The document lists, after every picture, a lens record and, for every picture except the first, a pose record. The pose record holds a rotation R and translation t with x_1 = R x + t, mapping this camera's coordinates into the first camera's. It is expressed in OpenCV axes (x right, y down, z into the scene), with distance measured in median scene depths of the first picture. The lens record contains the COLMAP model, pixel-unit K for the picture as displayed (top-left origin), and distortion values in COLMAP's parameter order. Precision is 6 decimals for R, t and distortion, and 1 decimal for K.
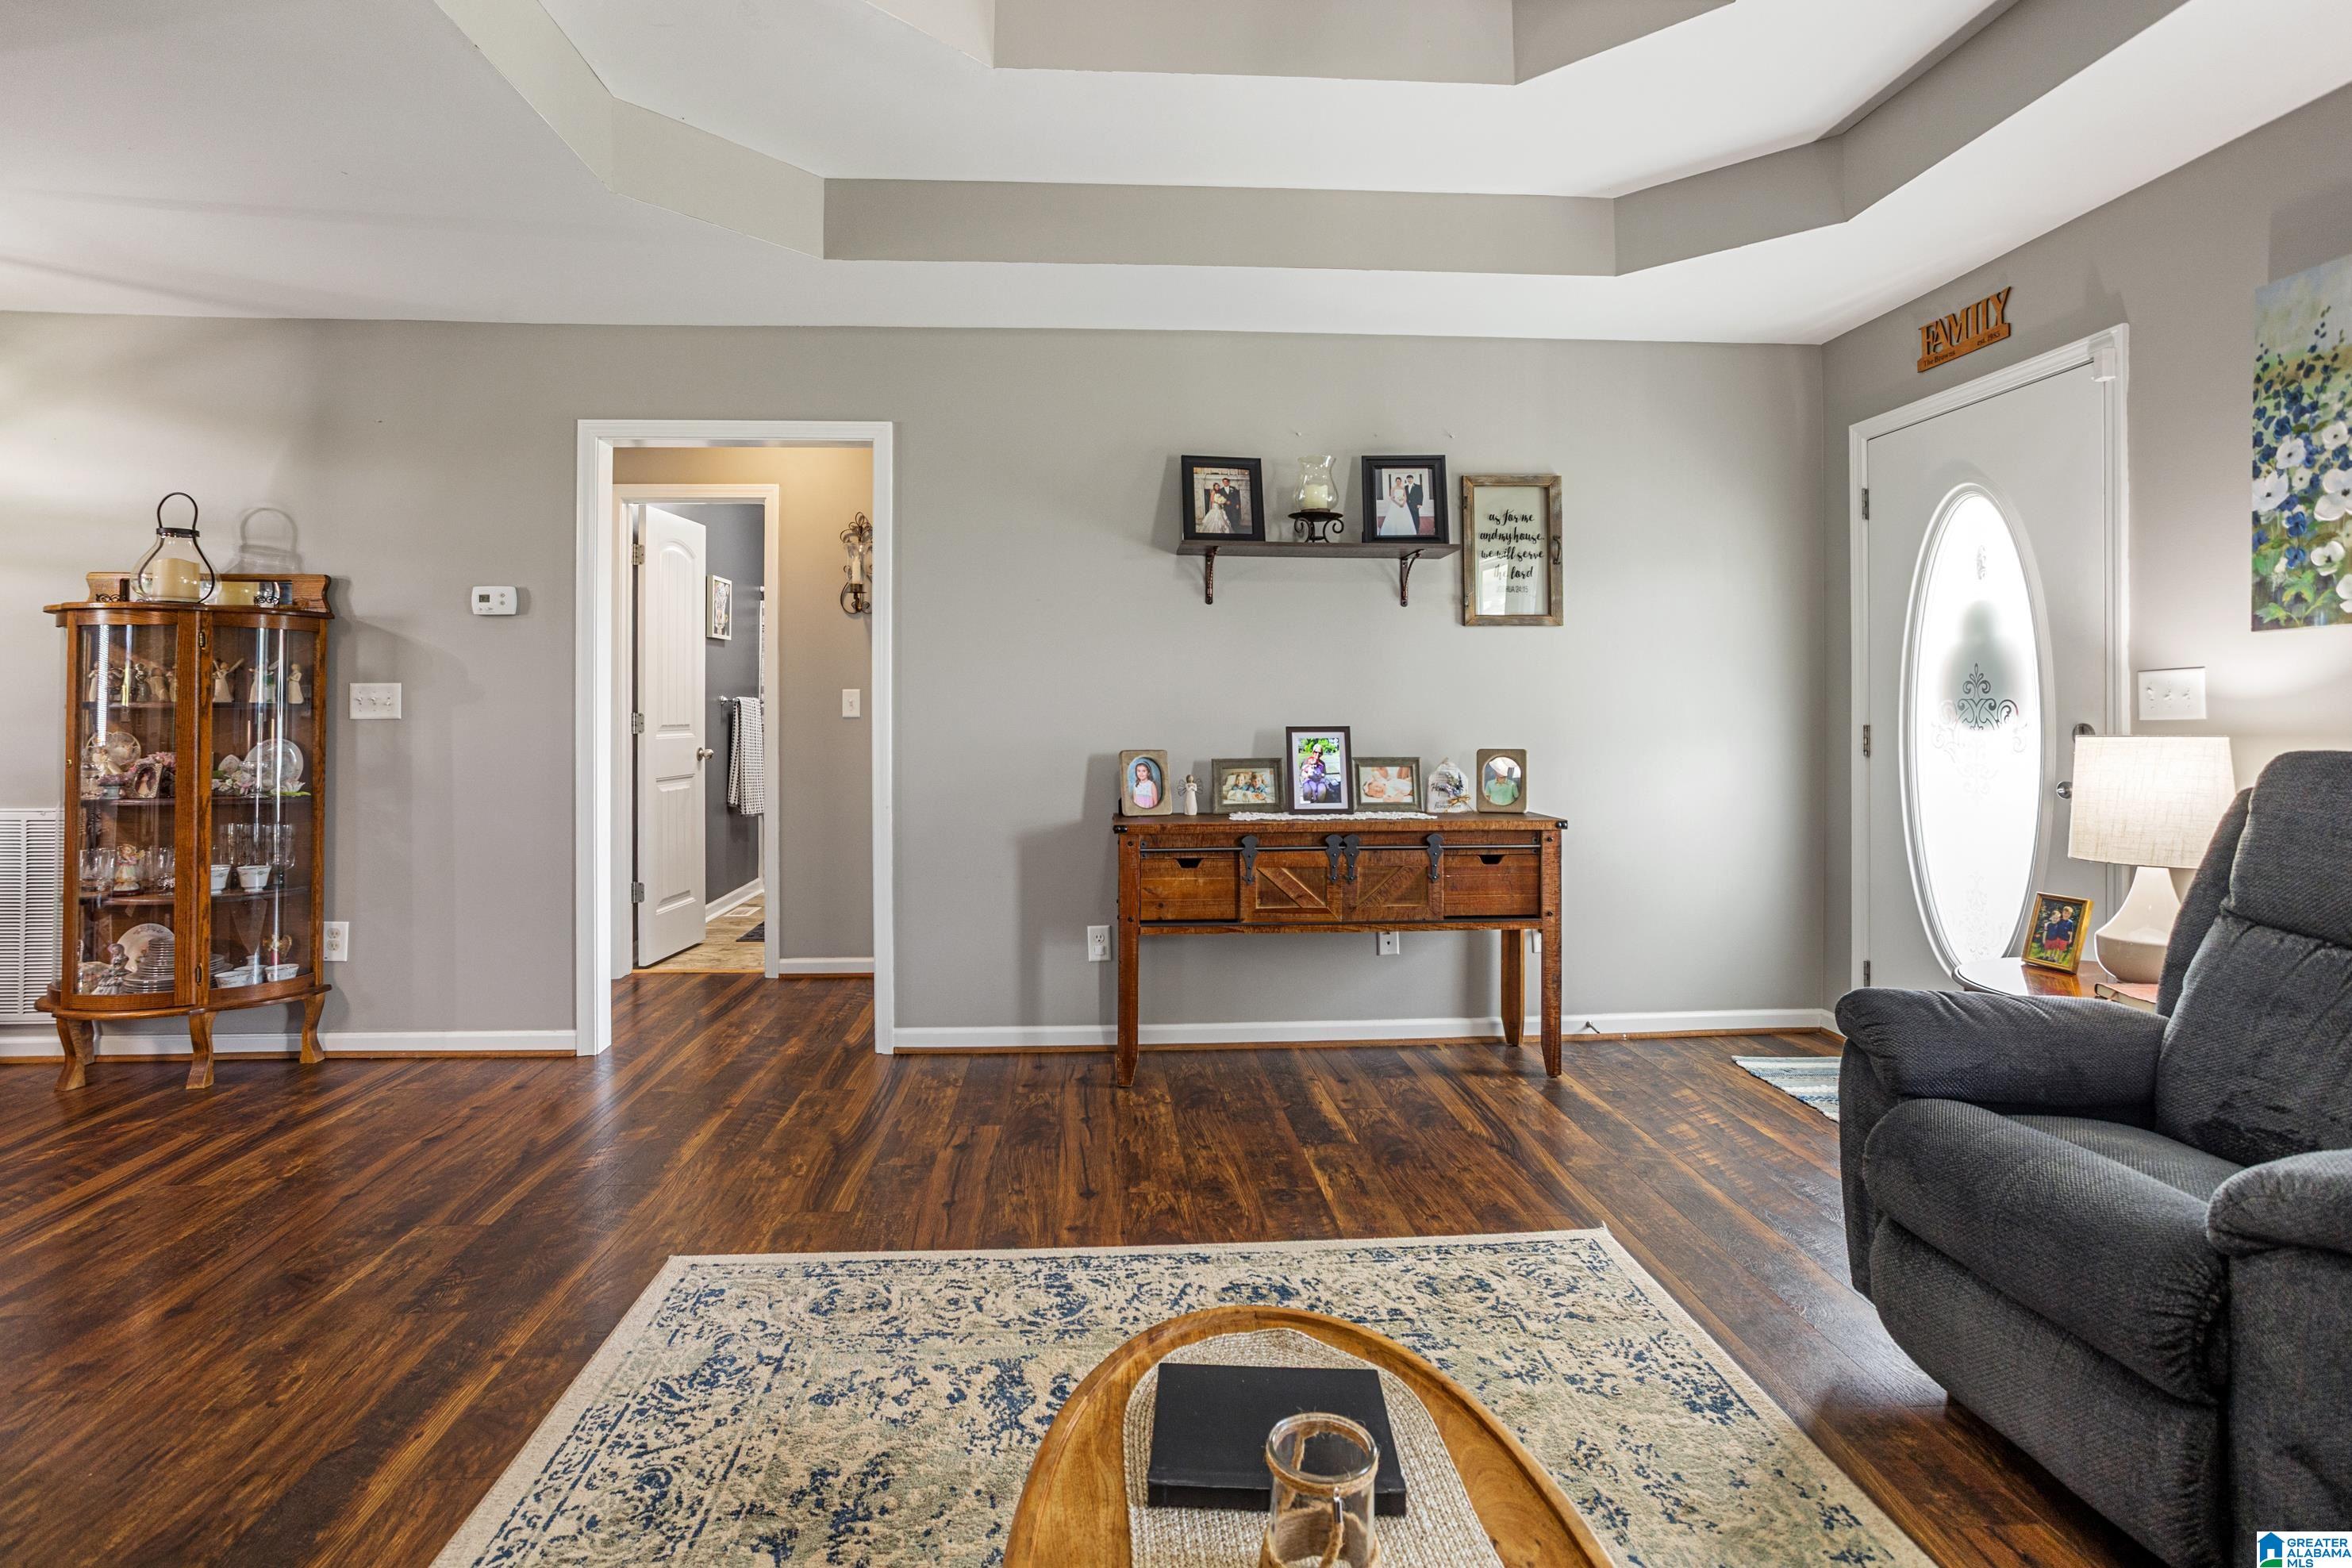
lens RADIAL K [[1166.3, 0, 1165.1], [0, 1166.3, 705.2], [0, 0, 1]] dist [-0.058939, 0.035722]
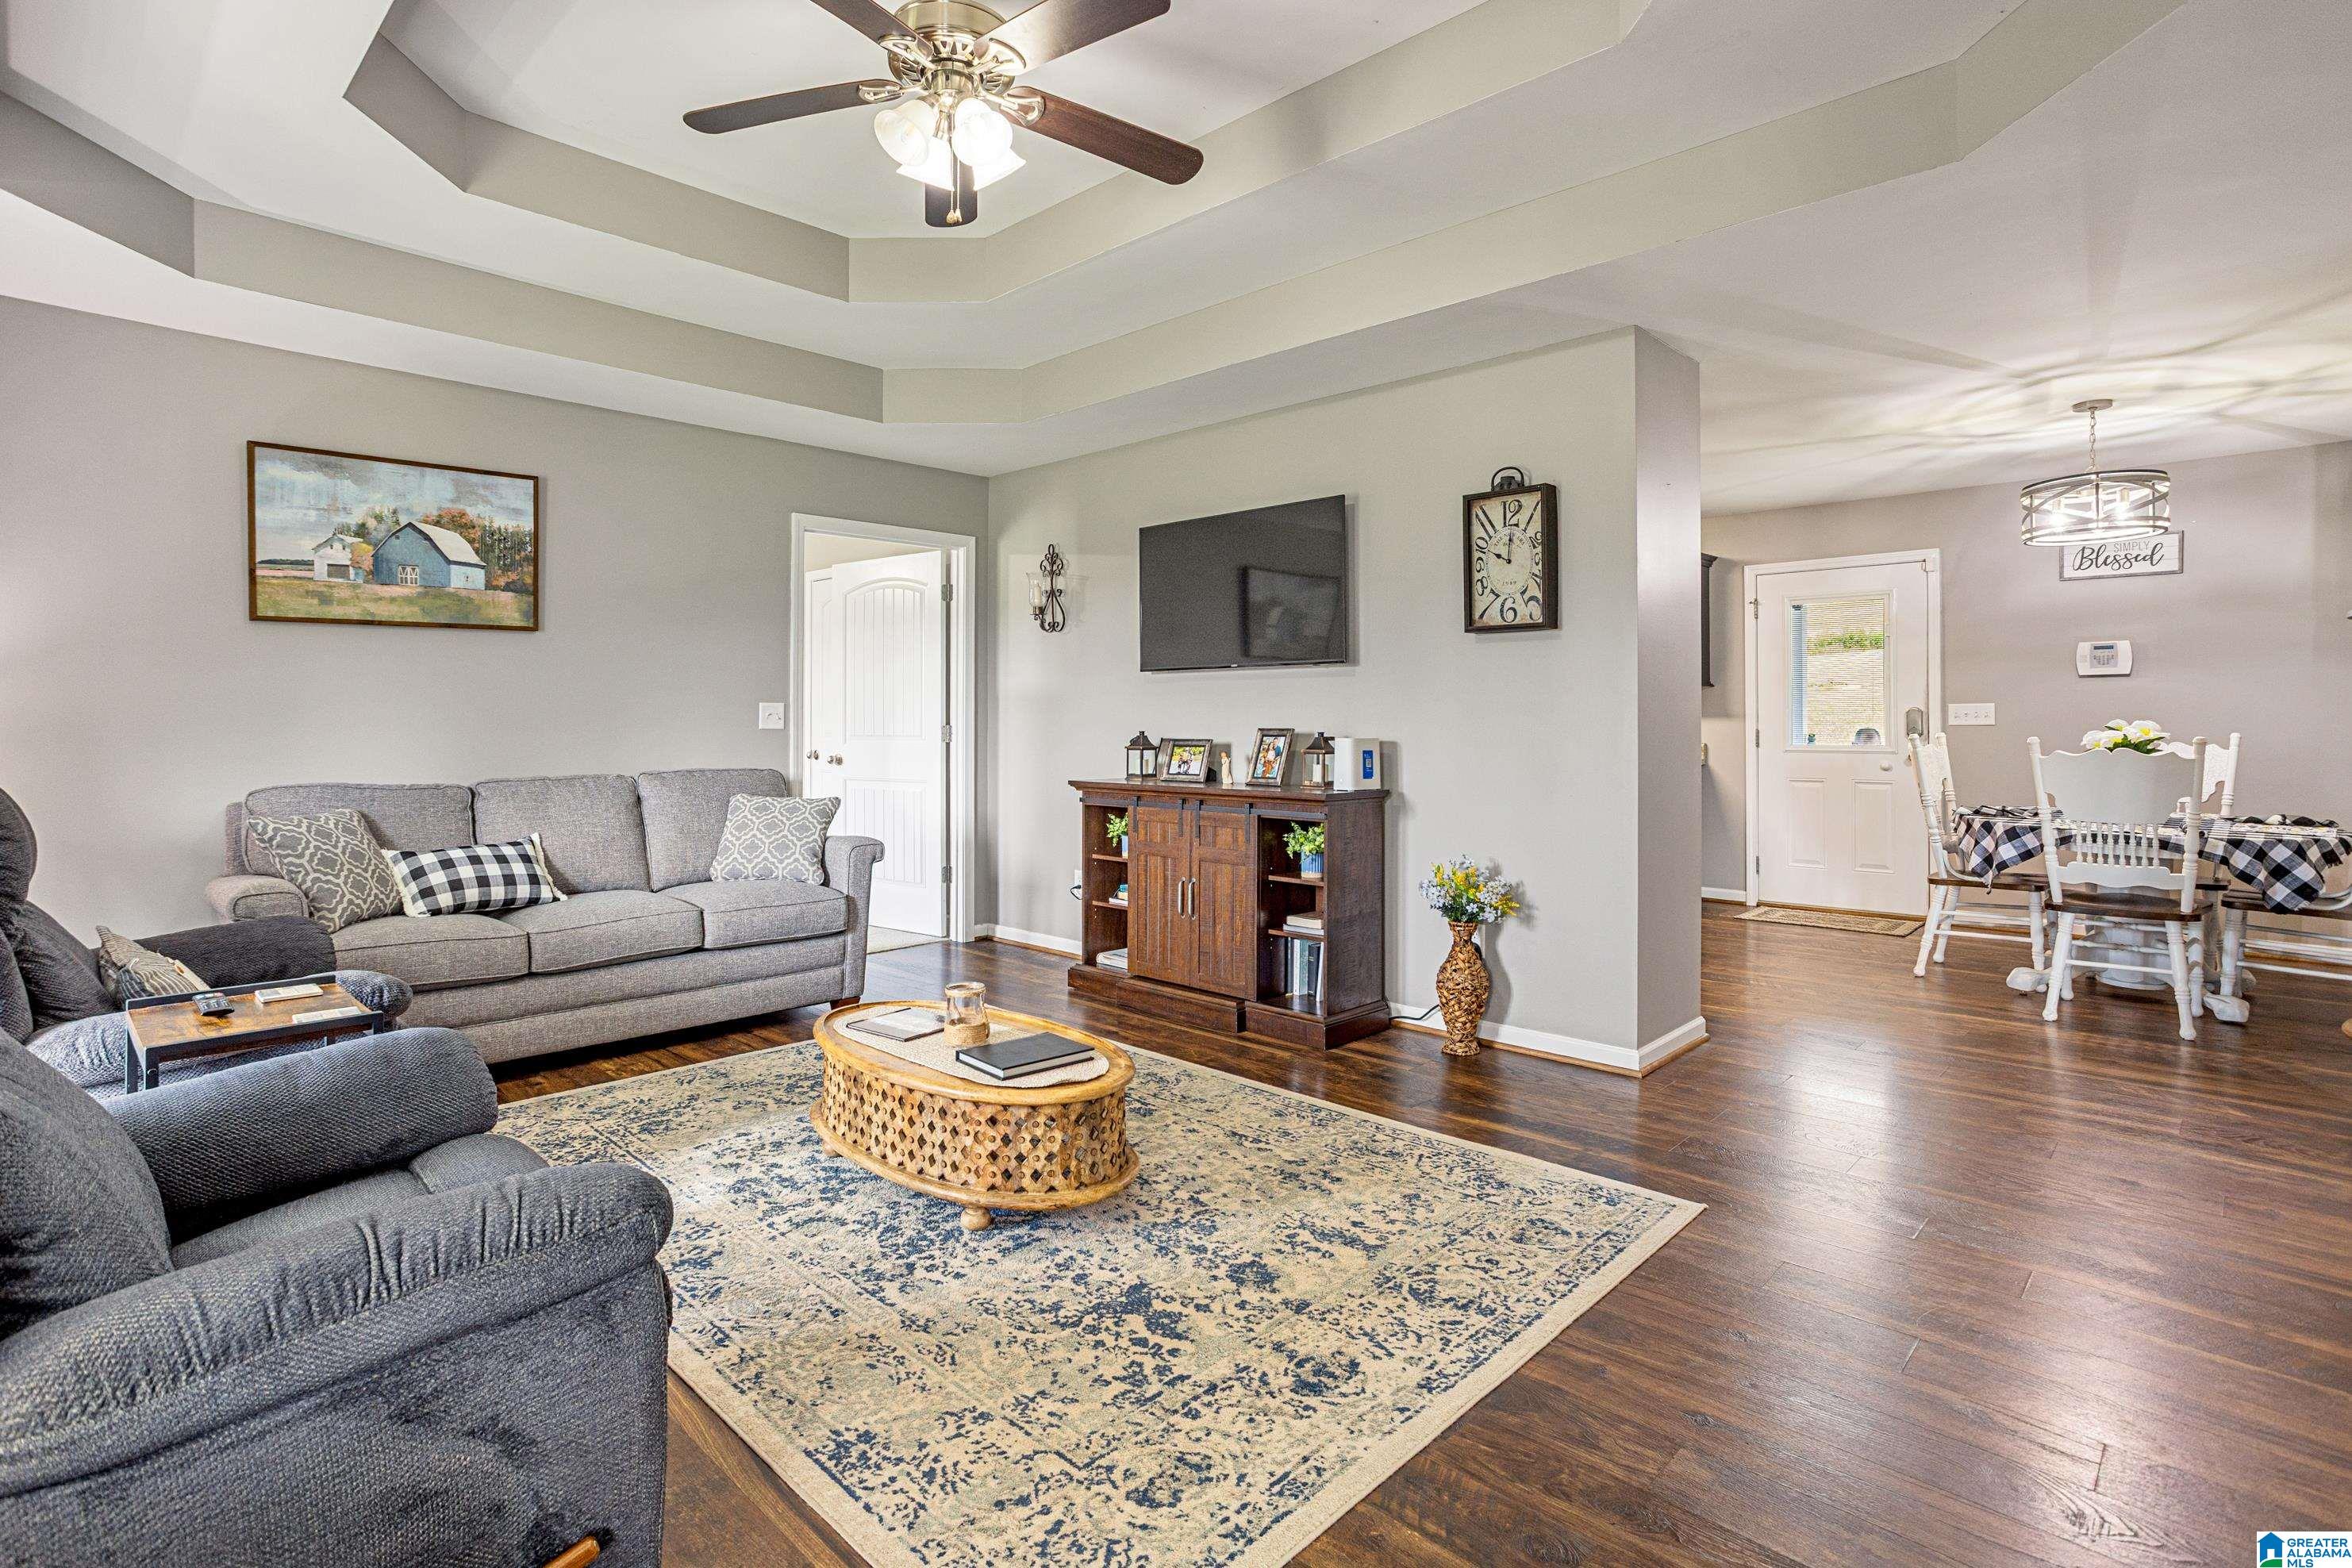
lens RADIAL K [[1149.9, 0, 1154.1], [0, 1149.9, 748.7], [0, 0, 1]] dist [-0.056630, 0.035896]
pose [[-0.743543, 0.017080, -0.668470, 0.748824], [0.002980, 0.999748, 0.022229, 0.002943], [0.668681, 0.014536, -0.743407, 1.531425]]
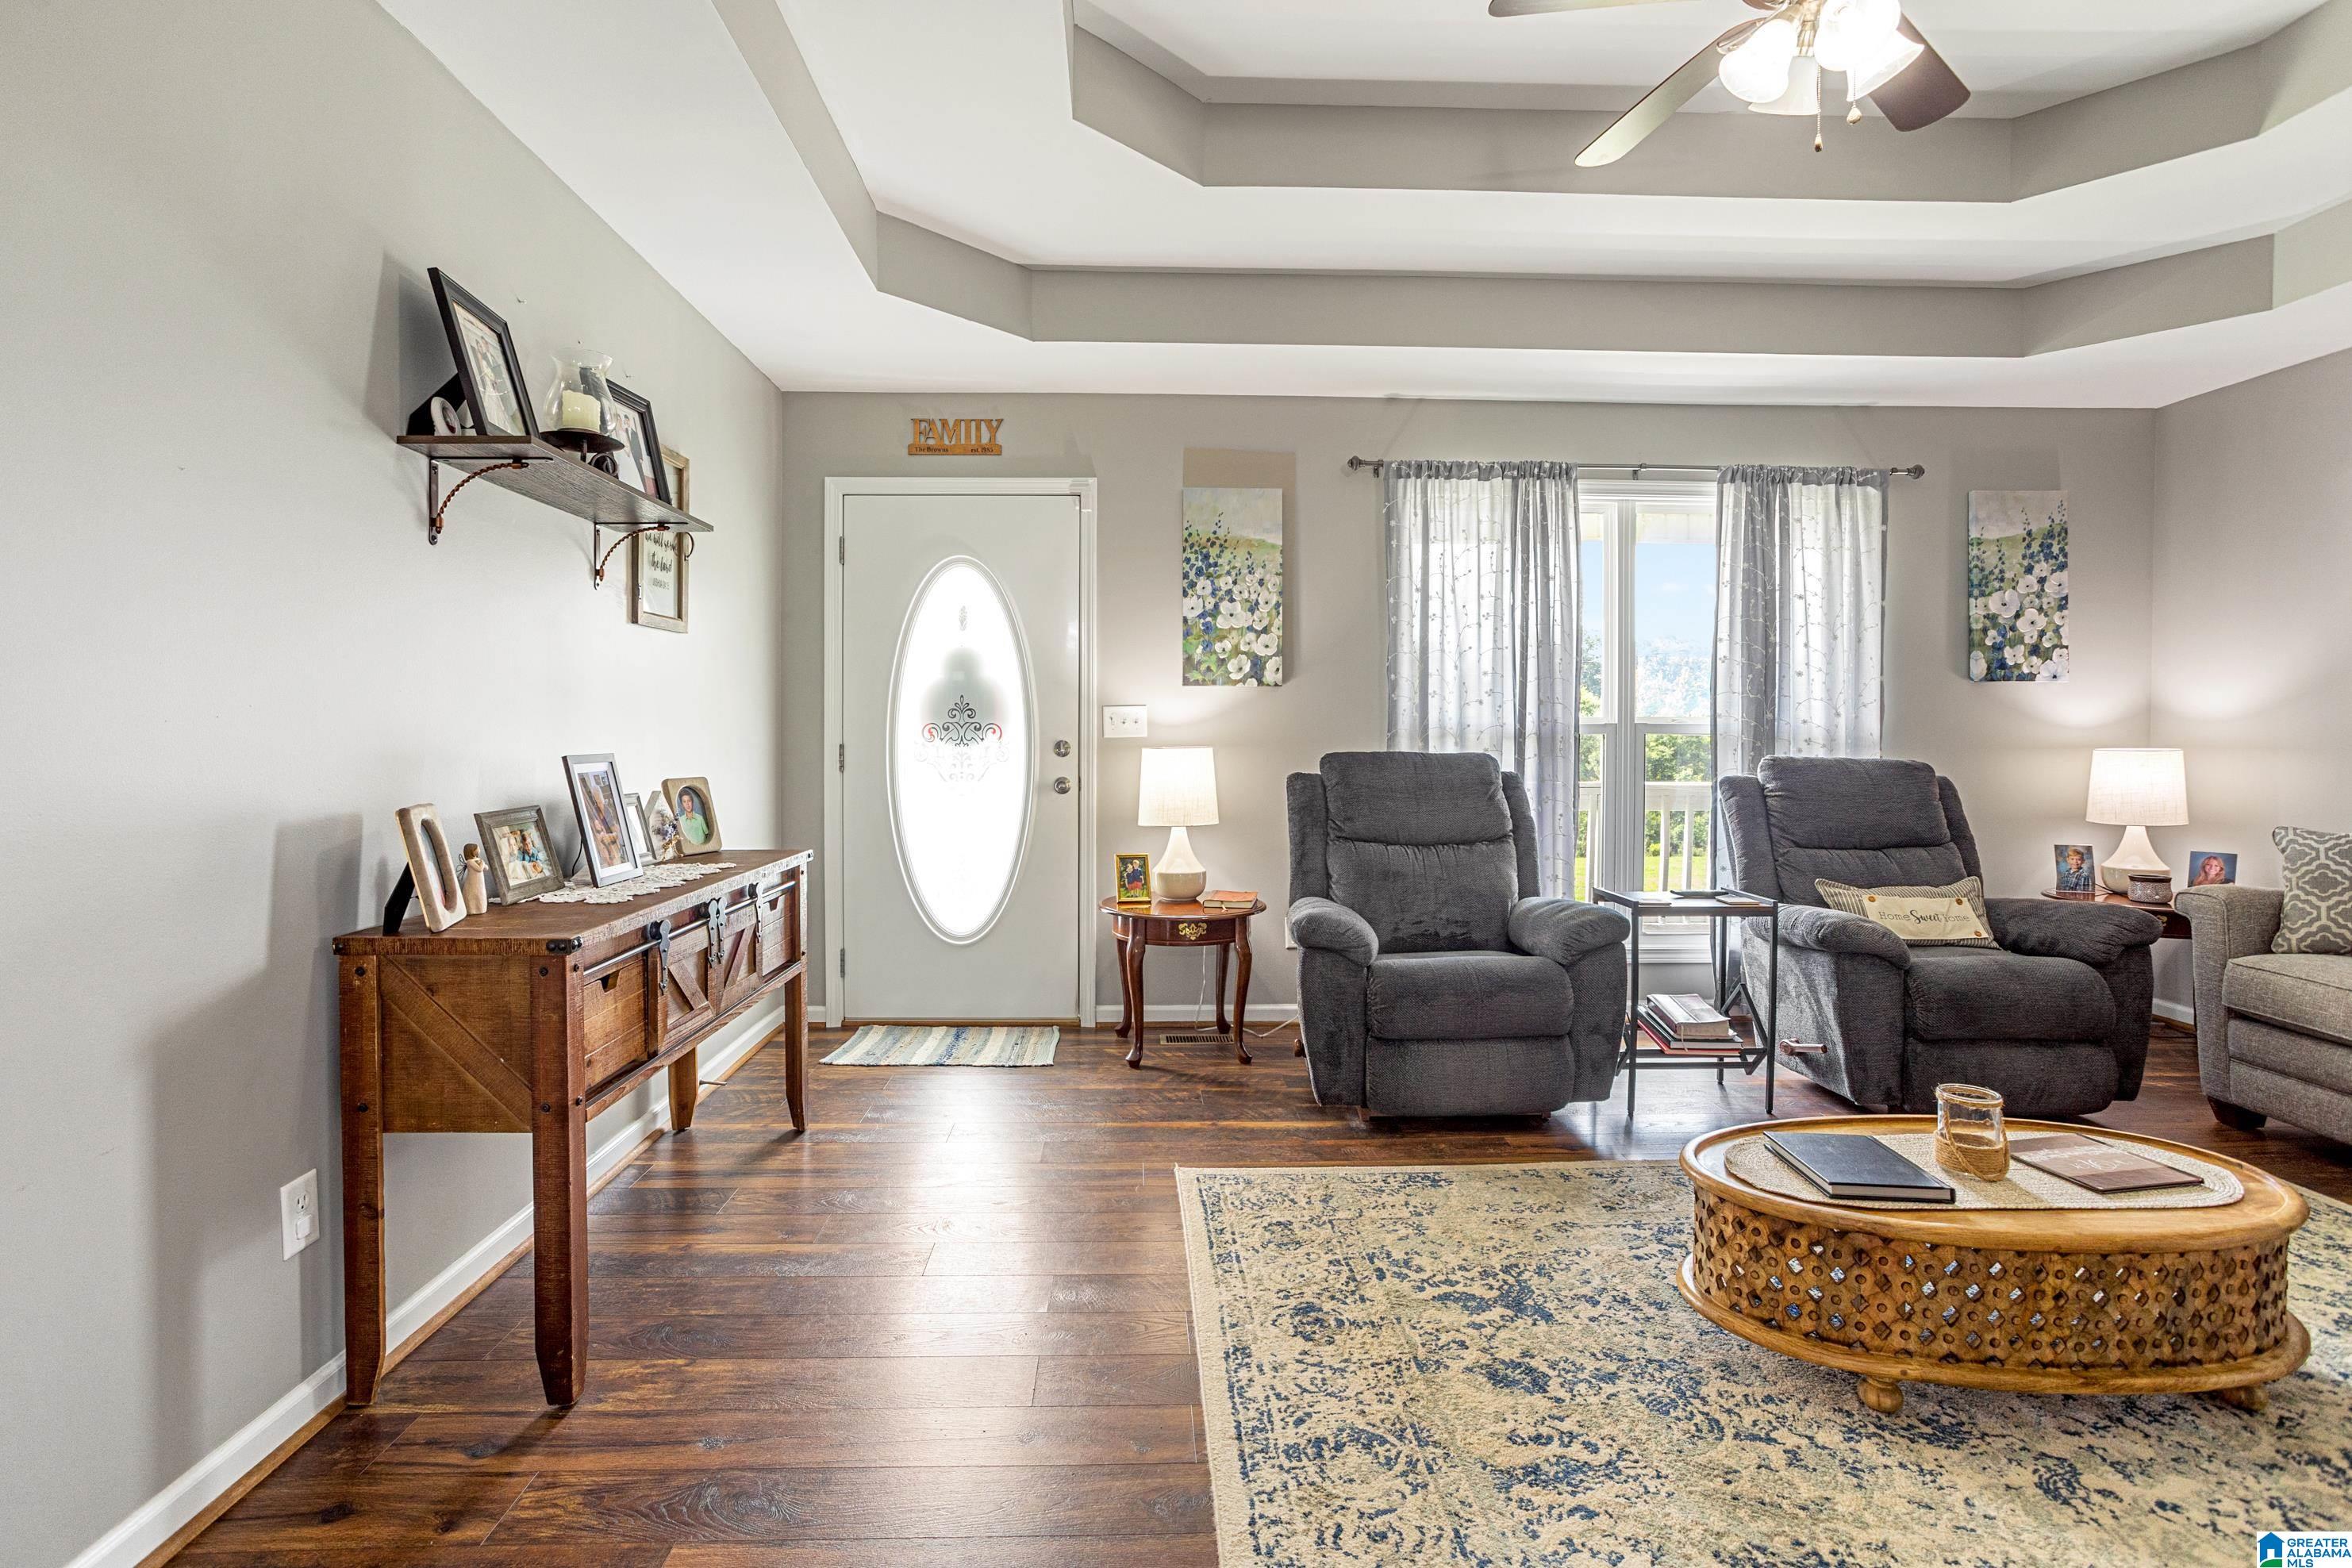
lens RADIAL K [[1149.9, 0, 1154.1], [0, 1149.9, 748.7], [0, 0, 1]] dist [-0.056630, 0.035896]
pose [[0.035069, -0.013959, 0.999287, -0.871465], [-0.005722, 0.999883, 0.014168, 0.006760], [-0.999369, -0.006215, 0.034985, 1.083839]]
